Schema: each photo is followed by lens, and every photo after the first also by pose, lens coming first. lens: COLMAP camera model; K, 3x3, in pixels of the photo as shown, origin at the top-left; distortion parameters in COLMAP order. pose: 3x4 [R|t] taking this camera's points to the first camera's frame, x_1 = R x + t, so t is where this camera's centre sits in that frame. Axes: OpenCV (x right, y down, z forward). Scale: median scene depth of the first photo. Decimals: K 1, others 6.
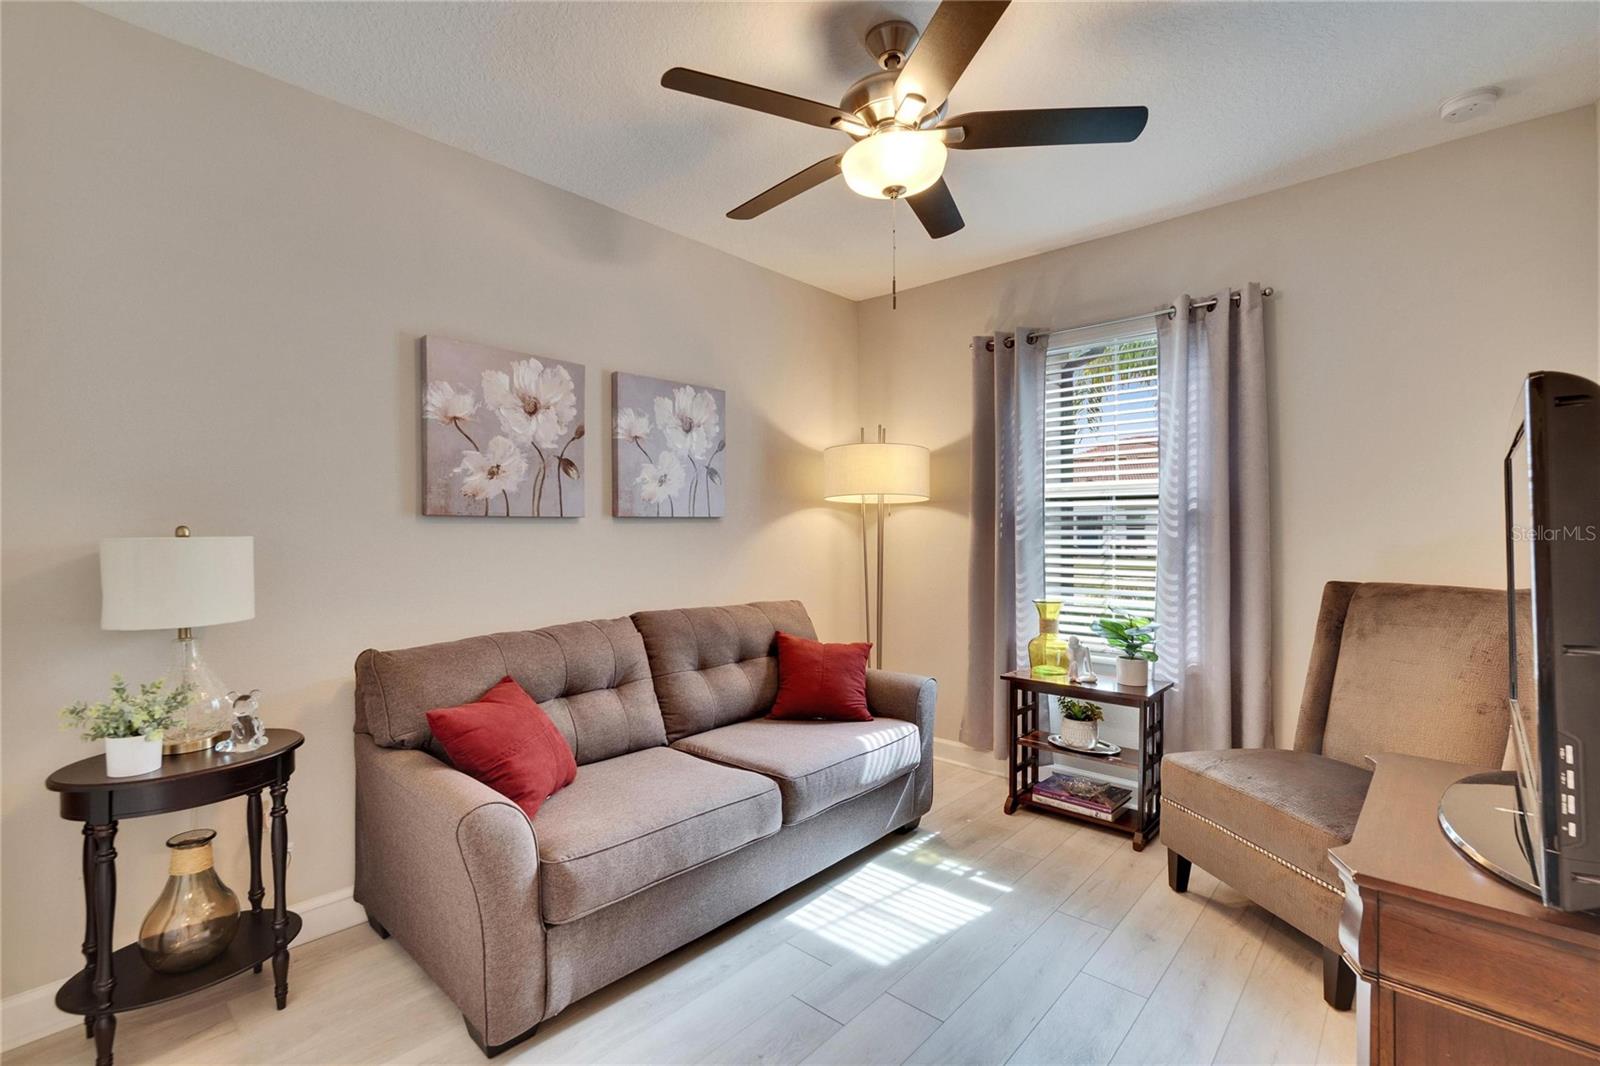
lens RADIAL K [[709.5, 0, 782.3], [0, 709.5, 530.7], [0, 0, 1]] dist [-0.009523, 0.002881]
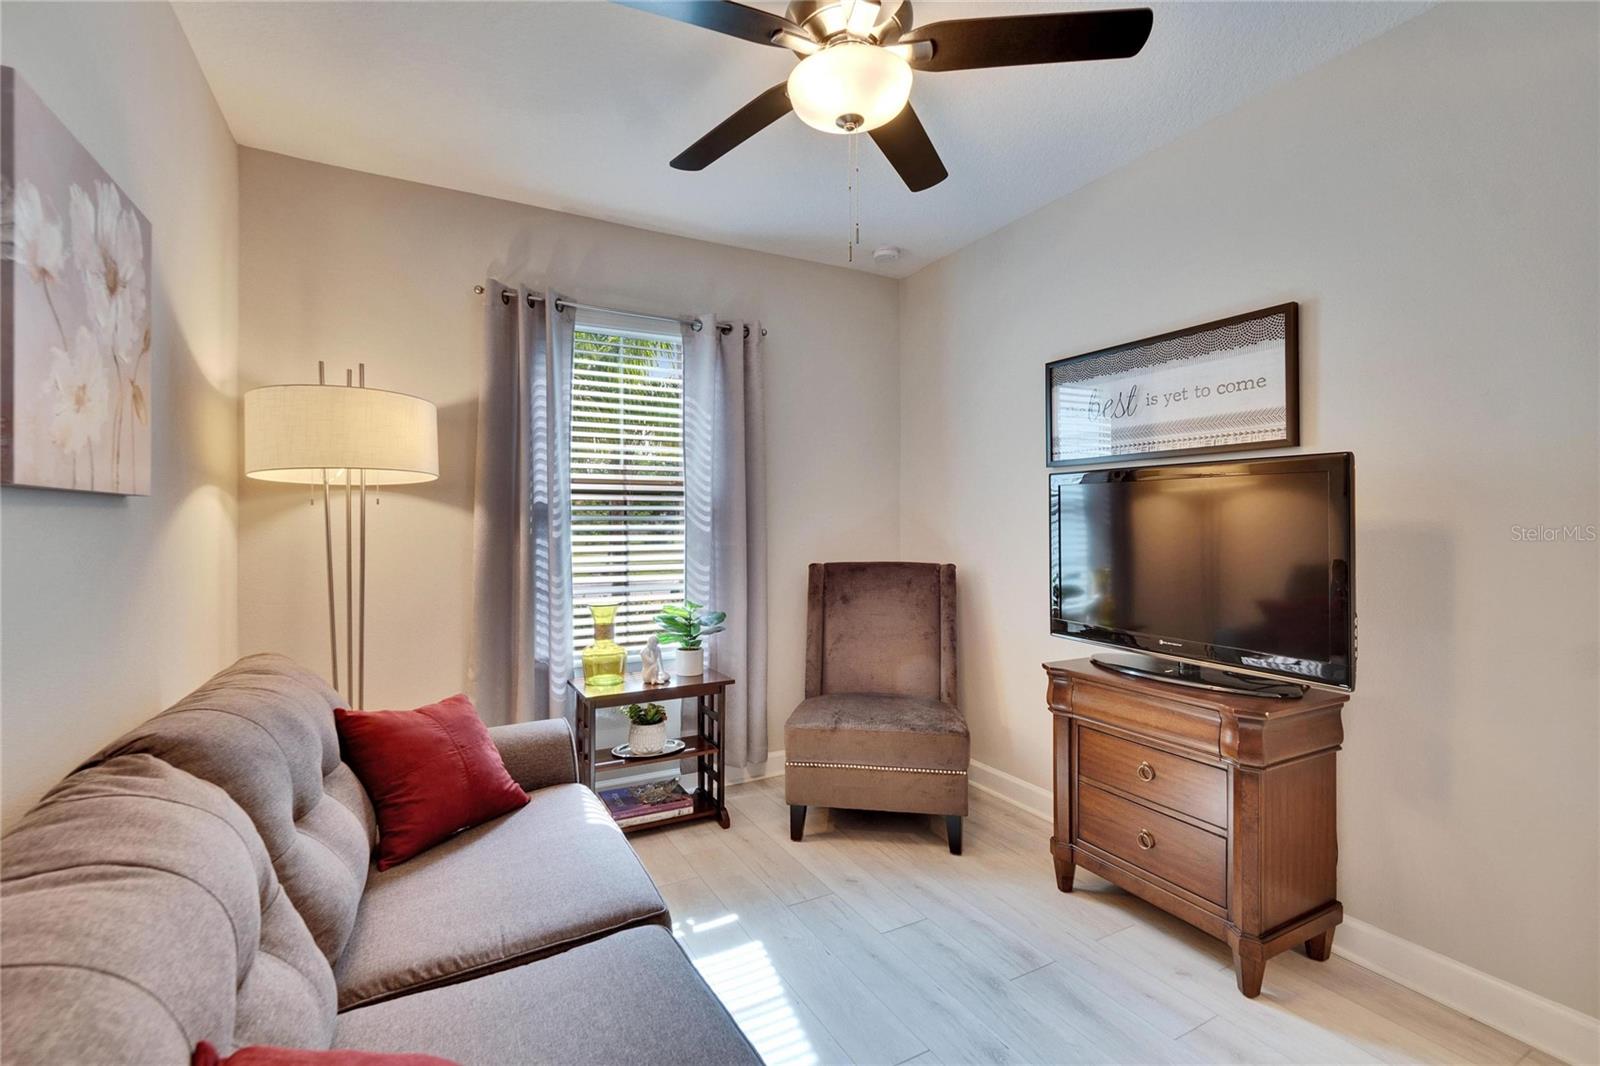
lens RADIAL K [[709.5, 0, 777.1], [0, 709.5, 518.2], [0, 0, 1]] dist [-0.009523, 0.002881]
pose [[0.318950, 0.010858, 0.947709, -0.452006], [0.001389, 0.999928, -0.011924, 0.001268], [-0.947770, 0.005120, 0.318912, 0.548209]]
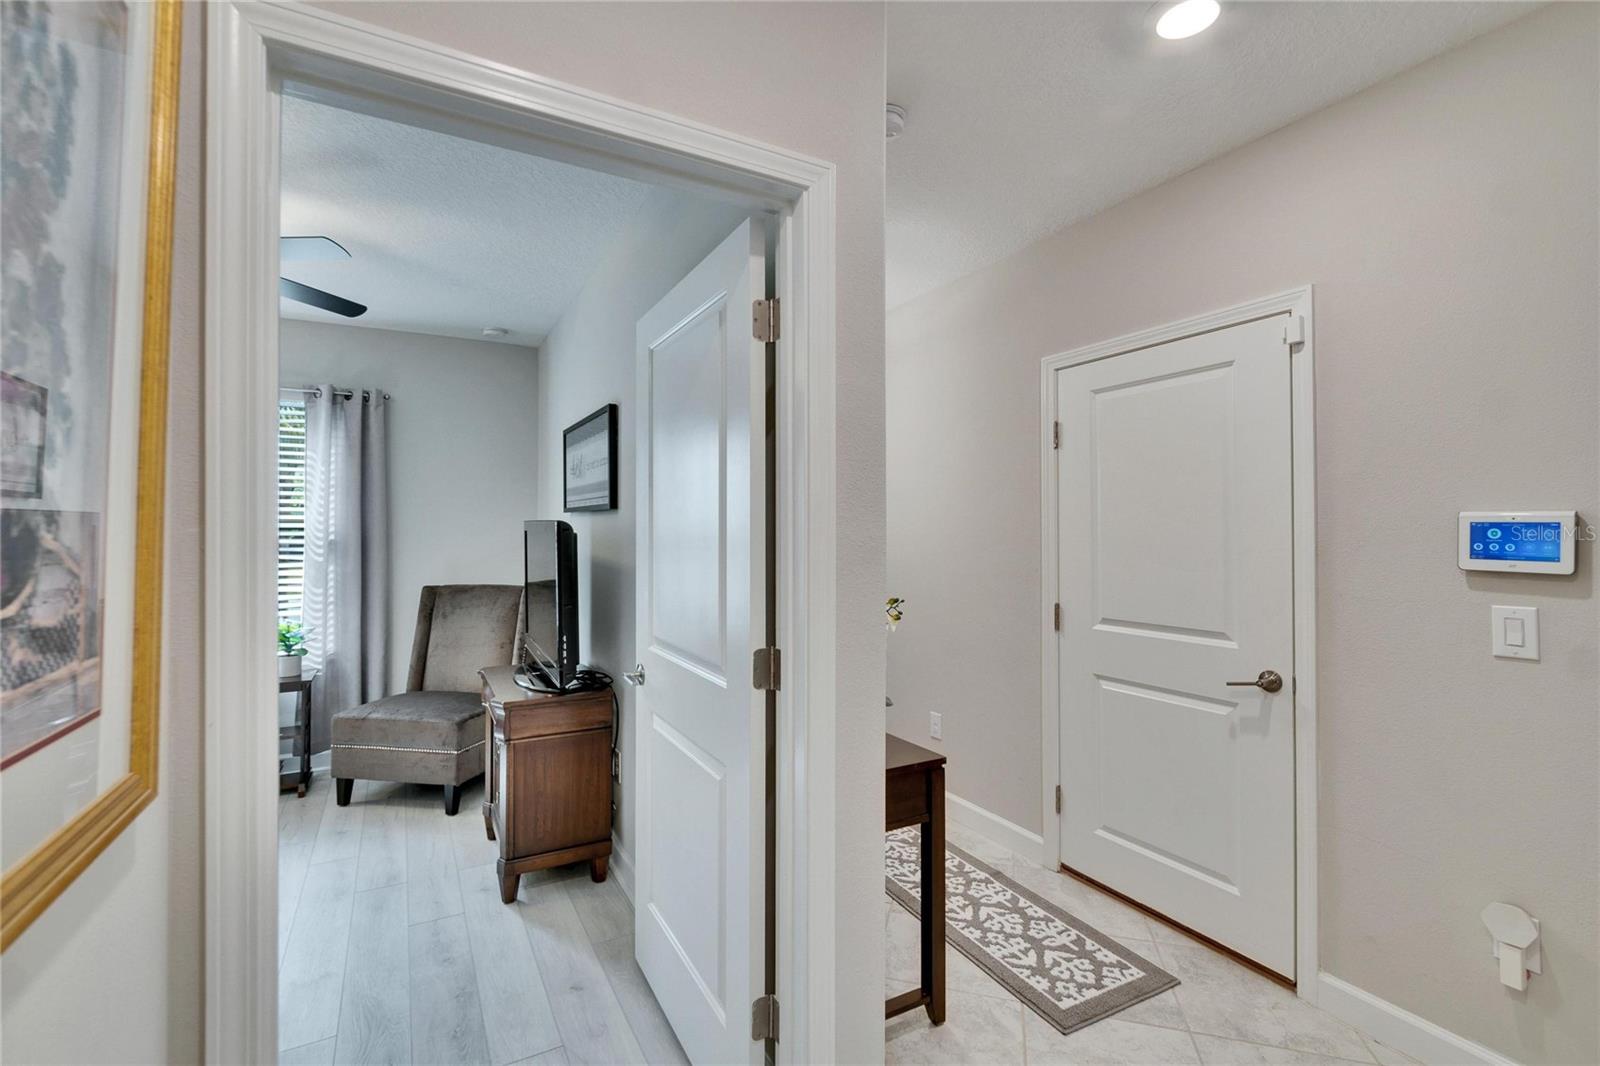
lens RADIAL K [[709.5, 0, 803.7], [0, 709.5, 522.9], [0, 0, 1]] dist [-0.009523, 0.002881]
pose [[0.293532, 0.013063, 0.955860, -0.469671], [-0.004456, 0.999914, -0.012297, -0.051278], [-0.955939, -0.000650, 0.293565, -0.283044]]
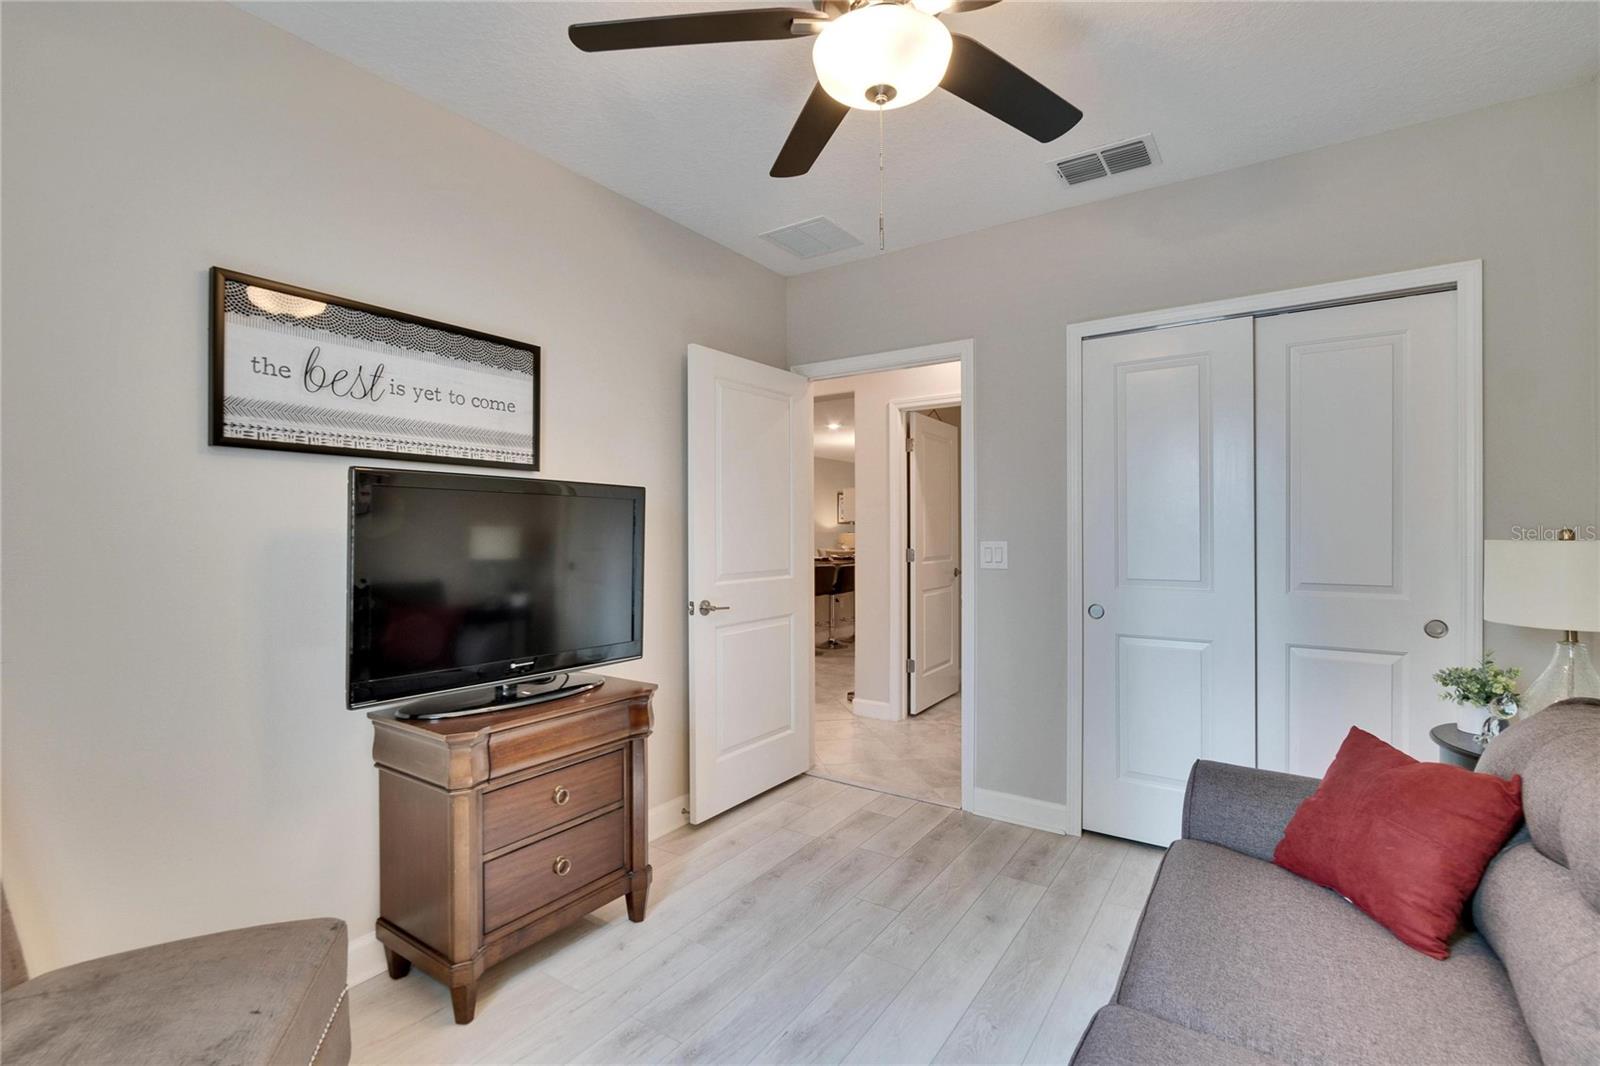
lens RADIAL K [[709.5, 0, 803.5], [0, 709.5, 523.8], [0, 0, 1]] dist [-0.009523, 0.002881]
pose [[-0.984099, 0.002765, -0.177600, 0.382630], [0.003048, 0.999994, -0.001319, -0.019804], [0.177595, -0.001840, -0.984102, 1.280563]]
